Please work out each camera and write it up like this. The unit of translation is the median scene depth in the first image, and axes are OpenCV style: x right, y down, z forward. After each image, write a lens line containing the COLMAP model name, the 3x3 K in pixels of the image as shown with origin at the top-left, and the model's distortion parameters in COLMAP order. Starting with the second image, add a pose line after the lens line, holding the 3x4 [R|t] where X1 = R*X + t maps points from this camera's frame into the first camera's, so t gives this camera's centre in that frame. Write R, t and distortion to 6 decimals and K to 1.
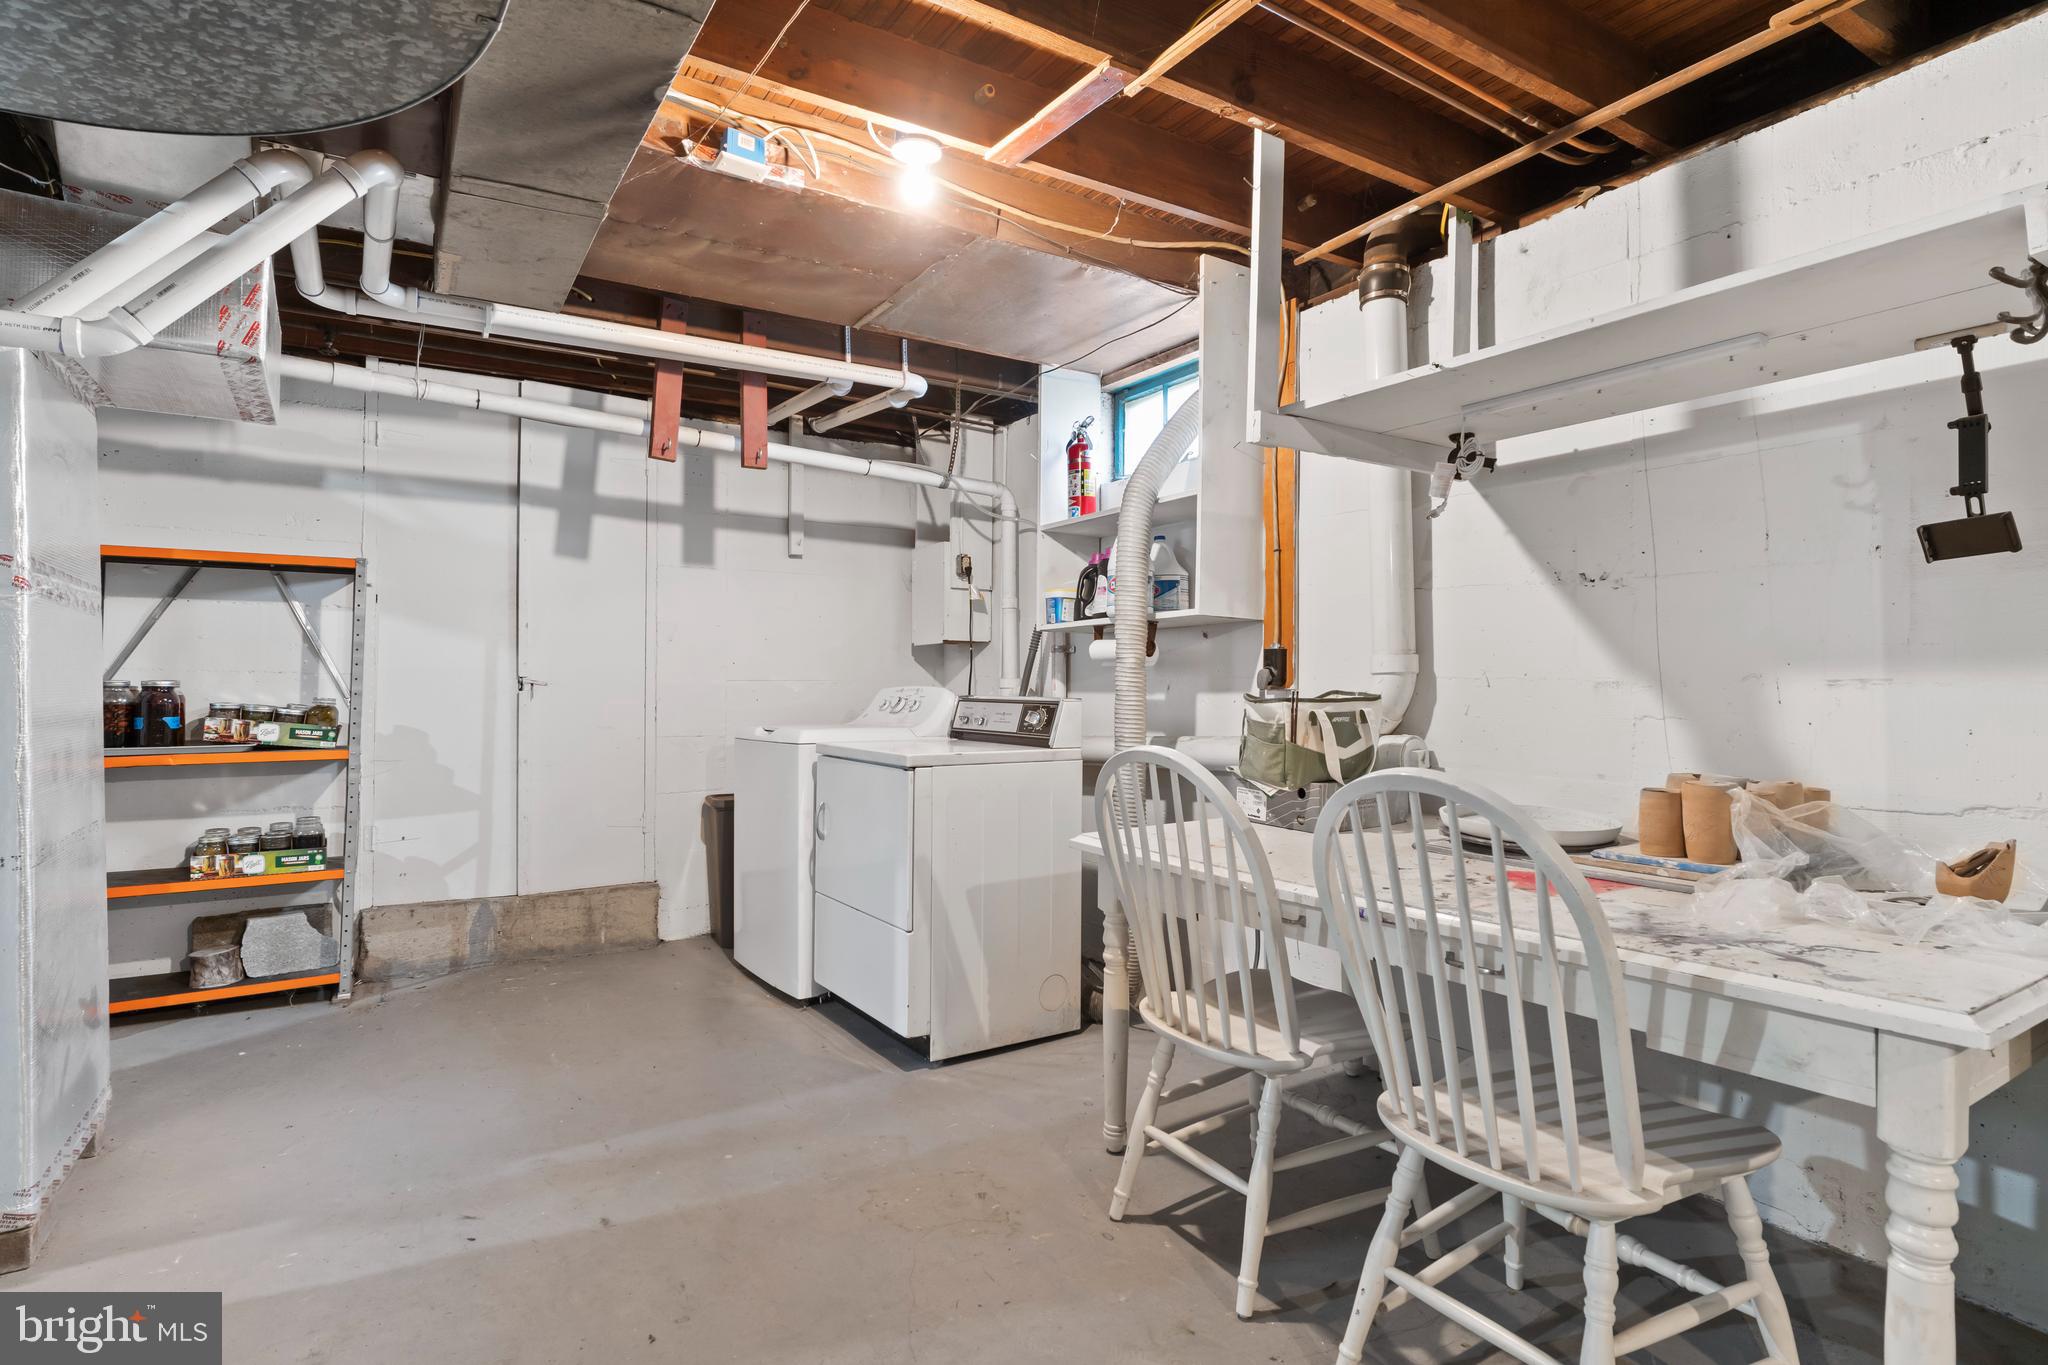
lens RADIAL K [[1053.6, 0, 1032.7], [0, 1053.6, 682.7], [0, 0, 1]] dist [-0.006663, 0.002972]
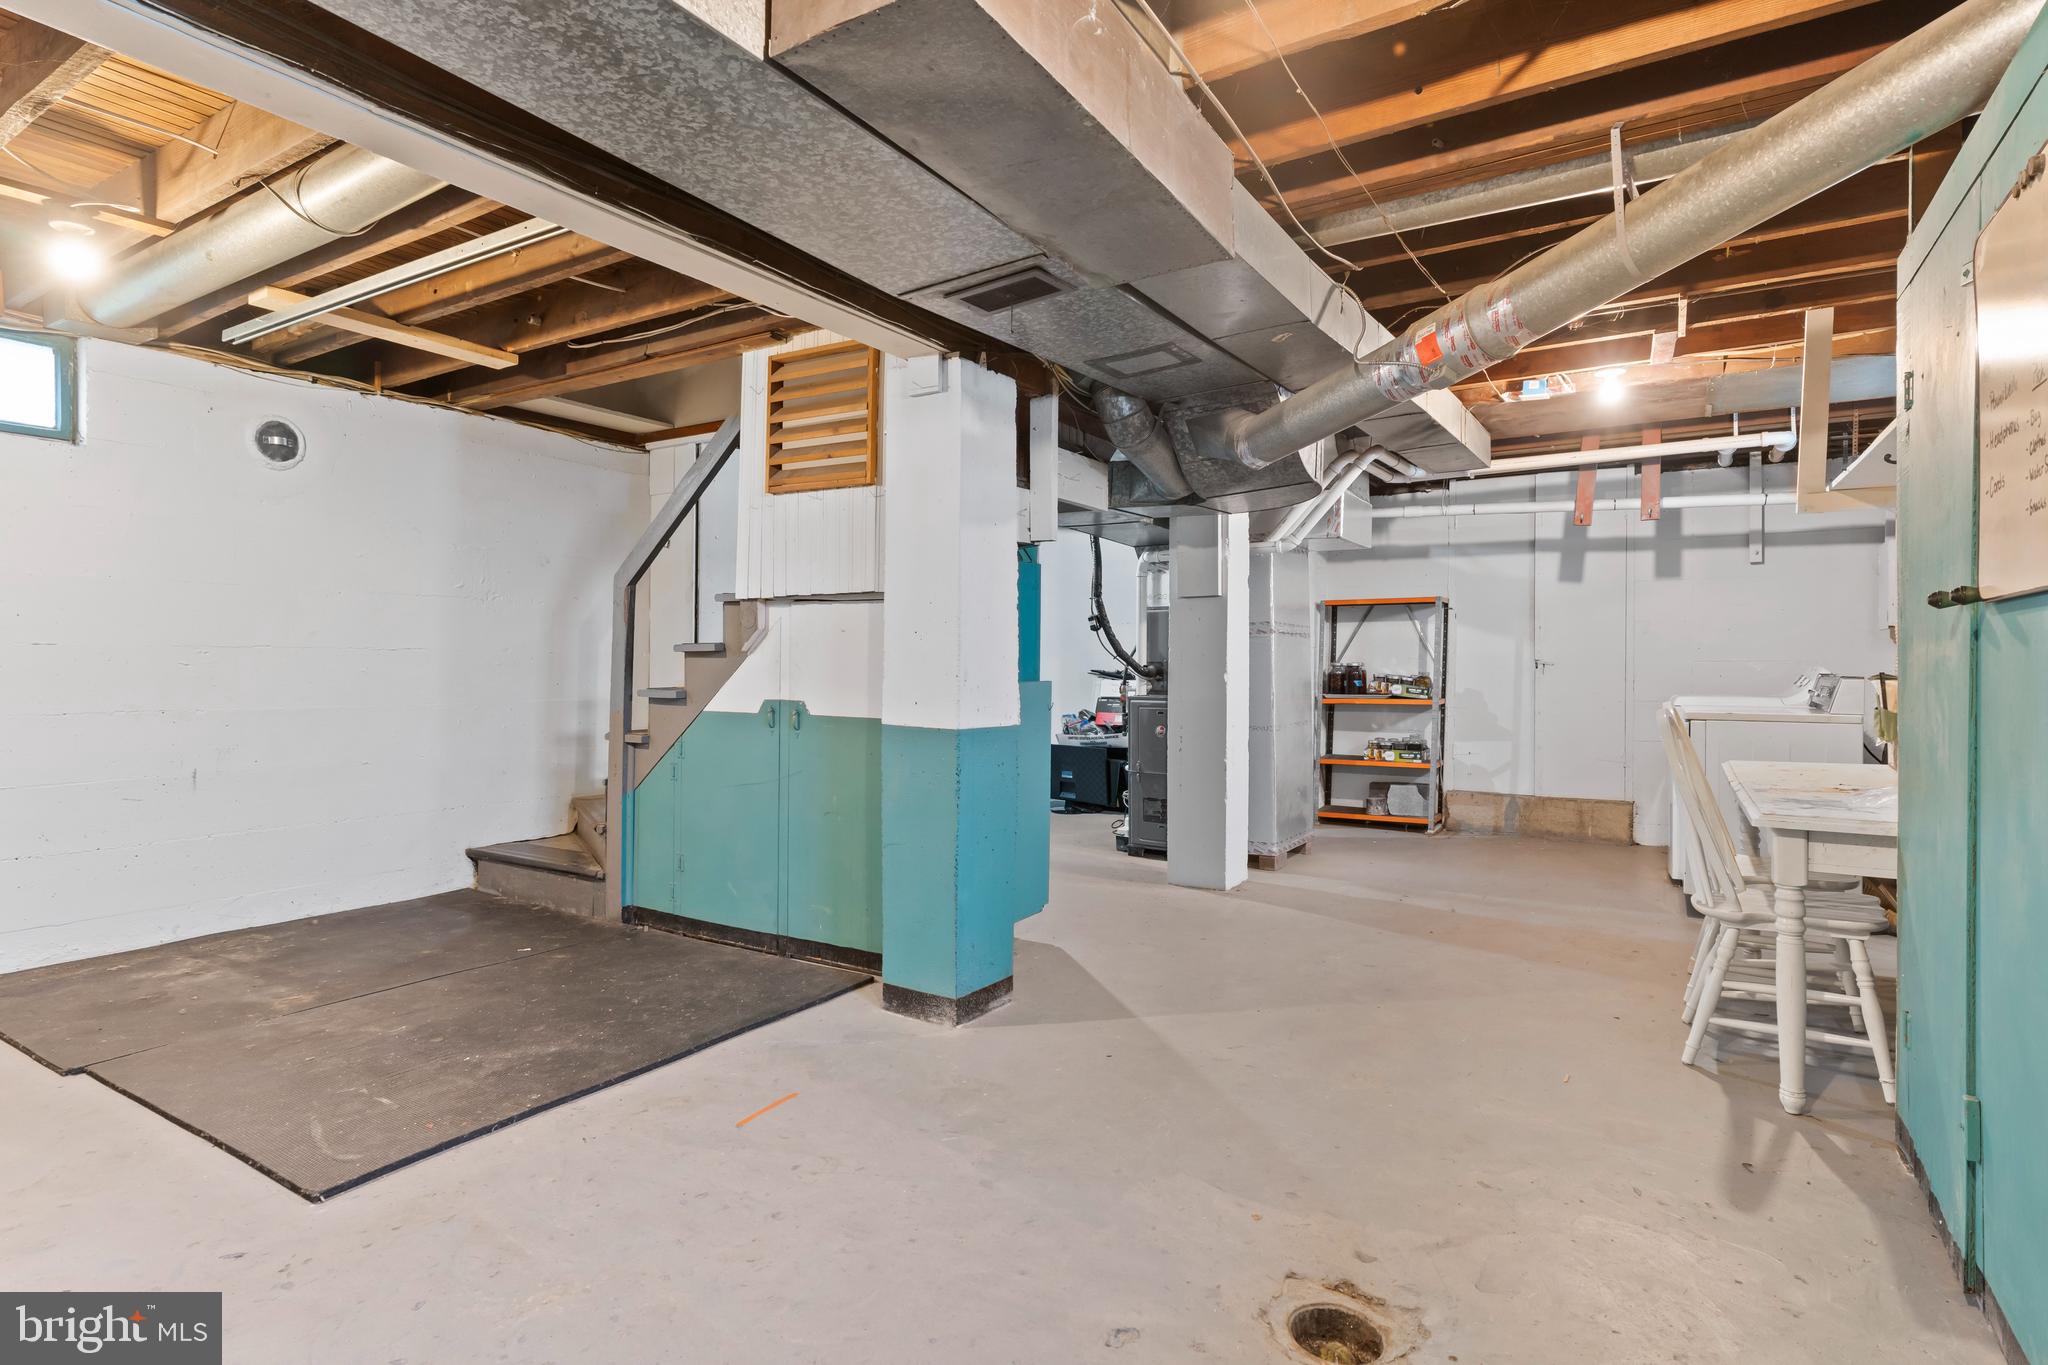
lens RADIAL K [[1053.6, 0, 1022.0], [0, 1053.6, 670.5], [0, 0, 1]] dist [-0.006663, 0.002972]
pose [[0.431576, 0.006305, -0.902054, 0.681733], [0.004830, 0.999945, 0.009300, -0.008763], [0.902063, -0.008371, 0.431522, -0.436841]]
